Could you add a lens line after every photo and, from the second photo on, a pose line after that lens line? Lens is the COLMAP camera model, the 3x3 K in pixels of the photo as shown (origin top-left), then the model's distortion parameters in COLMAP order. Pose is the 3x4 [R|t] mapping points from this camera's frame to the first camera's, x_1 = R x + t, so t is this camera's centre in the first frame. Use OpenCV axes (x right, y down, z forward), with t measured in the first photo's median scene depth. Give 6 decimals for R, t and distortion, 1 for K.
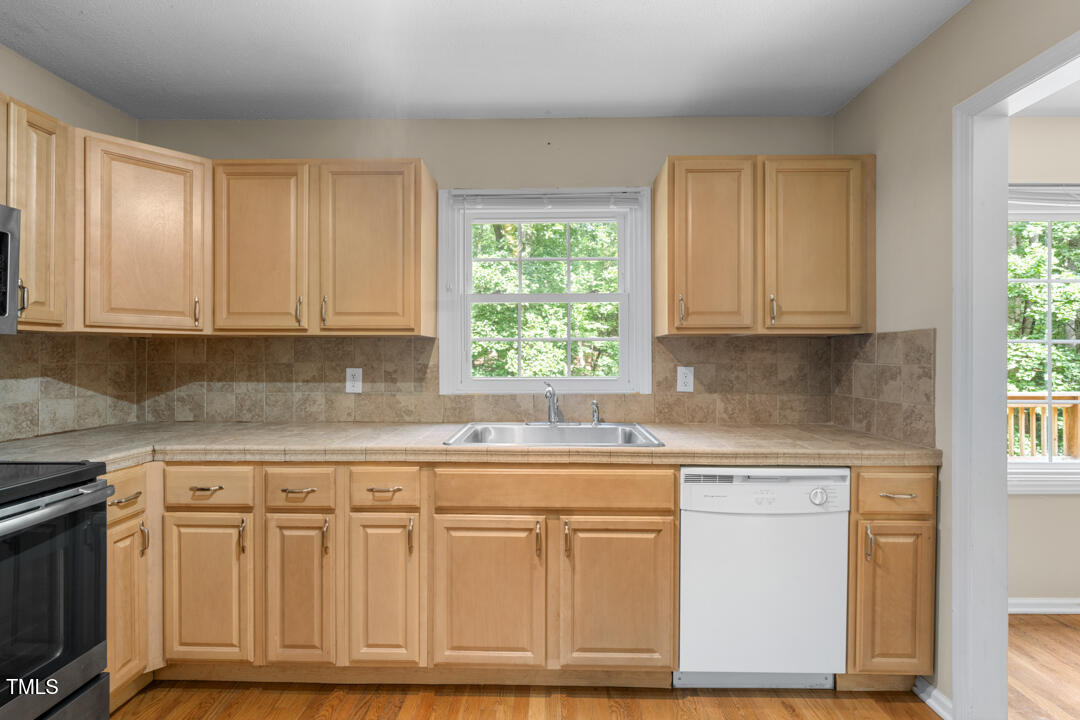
lens RADIAL K [[480.4, 0, 542.7], [0, 480.4, 359.7], [0, 0, 1]] dist [0.000493, -0.000471]
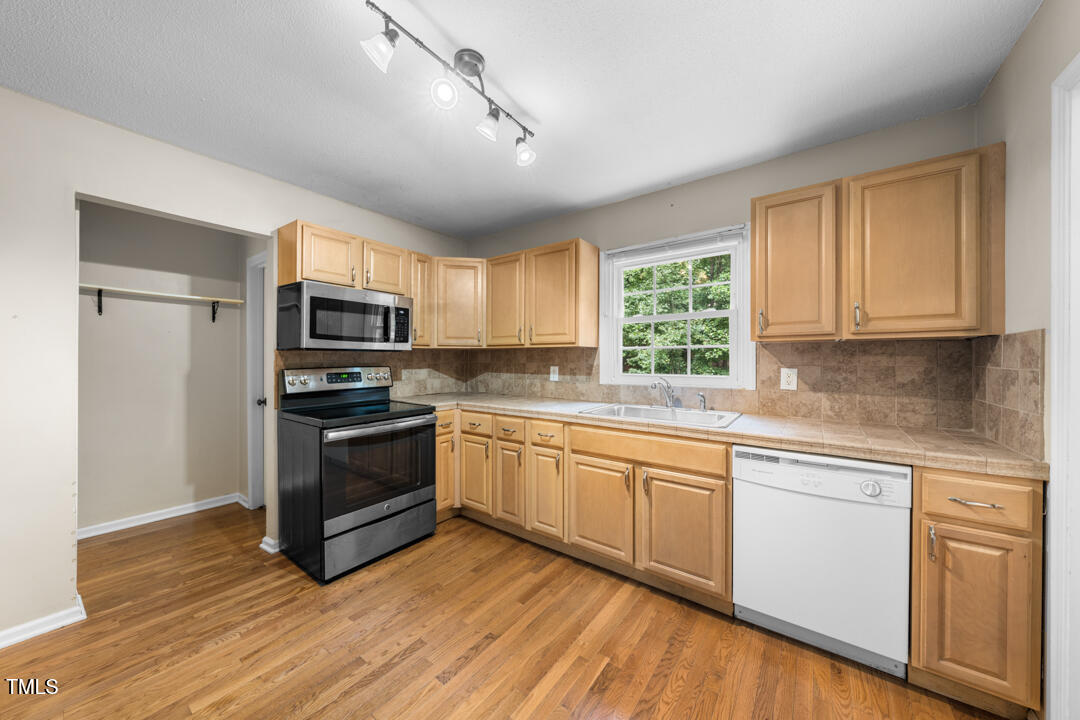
lens RADIAL K [[371.1, 0, 541.8], [0, 371.1, 361.5], [0, 0, 1]] dist [-0.000918, -0.000523]
pose [[0.813592, 0.004059, -0.581422, 0.399314], [-0.004368, 0.999990, 0.000869, -0.000115], [0.581420, 0.001832, 0.813601, -0.103118]]
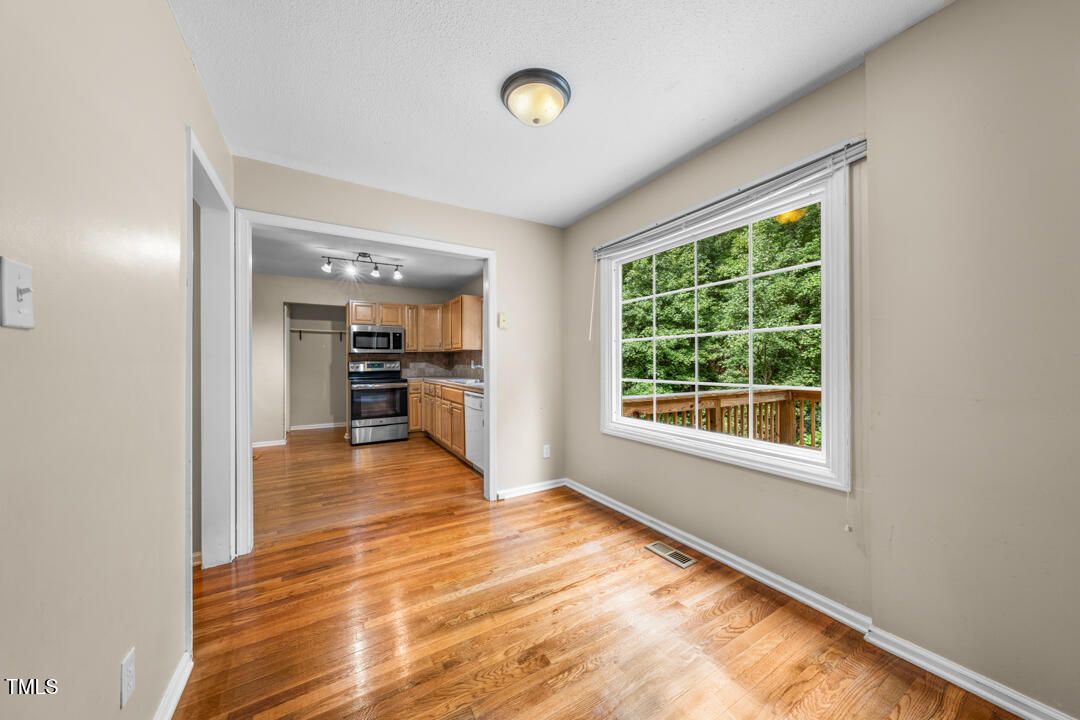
lens RADIAL K [[371.1, 0, 544.3], [0, 371.1, 362.6], [0, 0, 1]] dist [-0.000918, -0.000523]
pose [[0.526457, -0.002638, -0.850198, 2.276440], [-0.000971, 0.999993, -0.003704, 0.048682], [0.850201, 0.002776, 0.526450, 0.167385]]
